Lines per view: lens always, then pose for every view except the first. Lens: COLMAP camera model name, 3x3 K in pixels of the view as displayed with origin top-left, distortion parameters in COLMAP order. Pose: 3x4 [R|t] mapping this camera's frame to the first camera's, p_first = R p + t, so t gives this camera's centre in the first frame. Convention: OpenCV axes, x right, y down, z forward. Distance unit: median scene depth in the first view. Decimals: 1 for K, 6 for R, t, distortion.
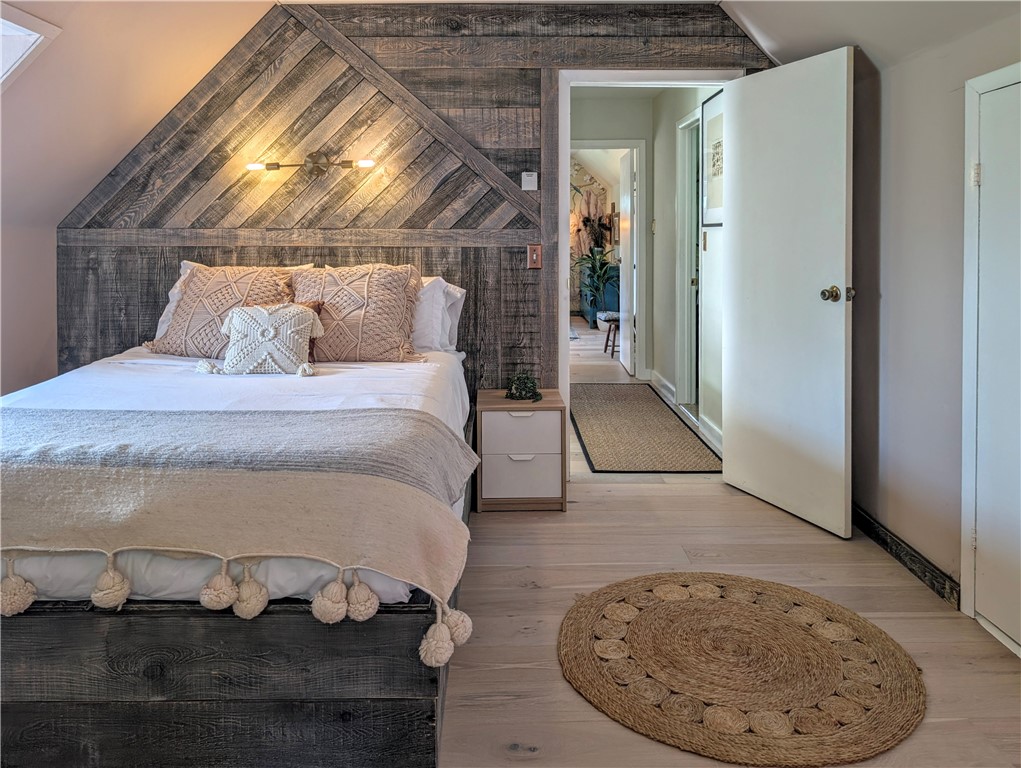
lens RADIAL K [[739.2, 0, 510.5], [0, 739.2, 384.0], [0, 0, 1]] dist [-0.003242, -0.002412]
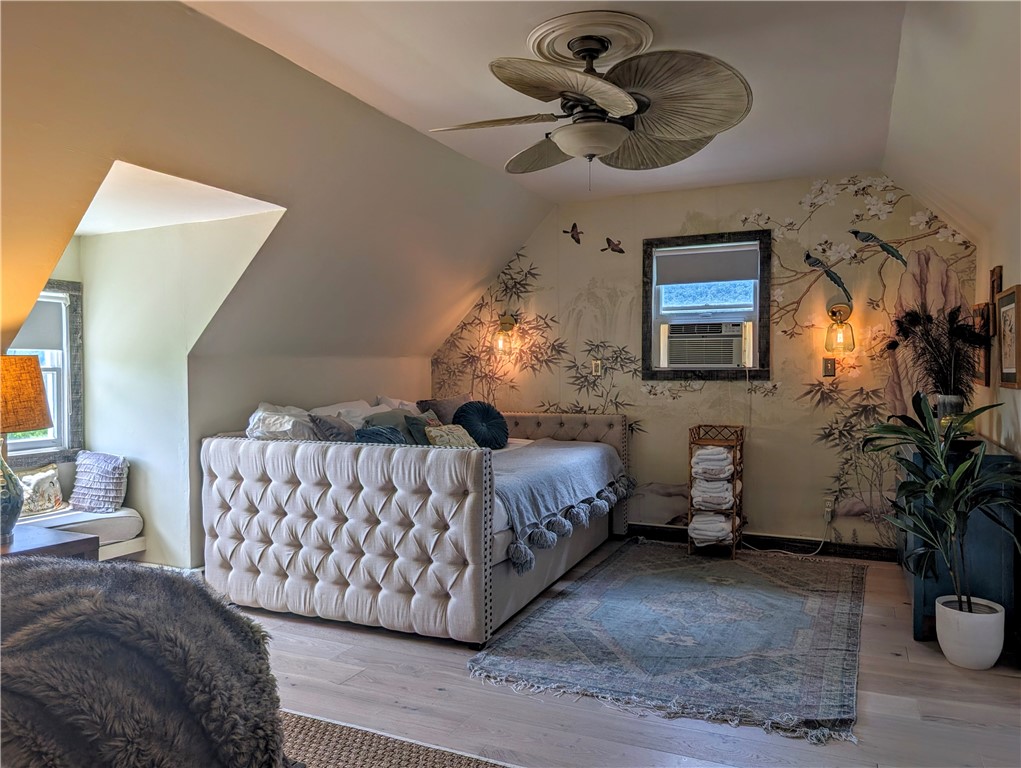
lens RADIAL K [[739.2, 0, 510.5], [0, 739.2, 384.0], [0, 0, 1]] dist [-0.003242, -0.002412]
pose [[0.902243, 0.021286, -0.430702, 0.082440], [-0.095481, 0.983851, -0.151393, -0.116158], [0.420524, 0.177717, 0.889706, 0.599015]]
